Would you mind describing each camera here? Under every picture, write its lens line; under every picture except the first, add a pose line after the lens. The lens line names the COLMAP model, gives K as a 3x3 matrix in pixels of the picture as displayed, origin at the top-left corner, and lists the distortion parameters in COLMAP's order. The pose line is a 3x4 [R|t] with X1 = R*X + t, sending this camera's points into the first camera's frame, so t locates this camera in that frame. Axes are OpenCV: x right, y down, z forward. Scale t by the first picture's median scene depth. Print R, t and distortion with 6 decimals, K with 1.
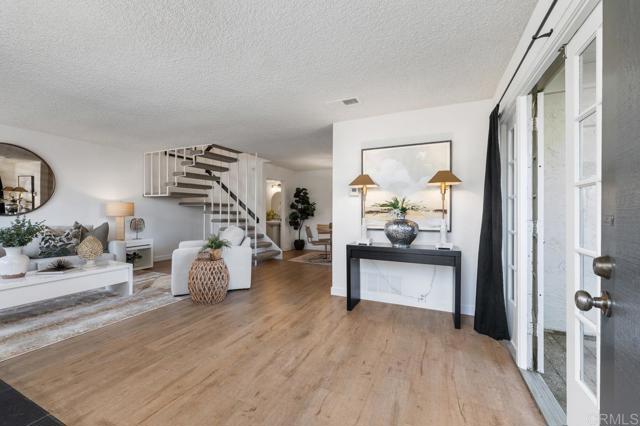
lens RADIAL K [[262.6, 0, 317.9], [0, 262.6, 212.1], [0, 0, 1]] dist [-0.001029, -0.000186]
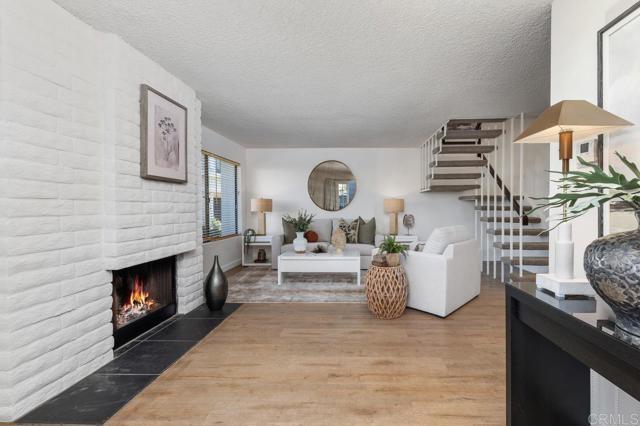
lens RADIAL K [[290.5, 0, 319.5], [0, 290.5, 212.1], [0, 0, 1]] dist [-0.005101, -0.000510]
pose [[0.385470, 0.009903, -0.922667, 0.360941], [0.001881, 0.999932, 0.011518, 0.002814], [0.922718, -0.006175, 0.385425, 0.457612]]
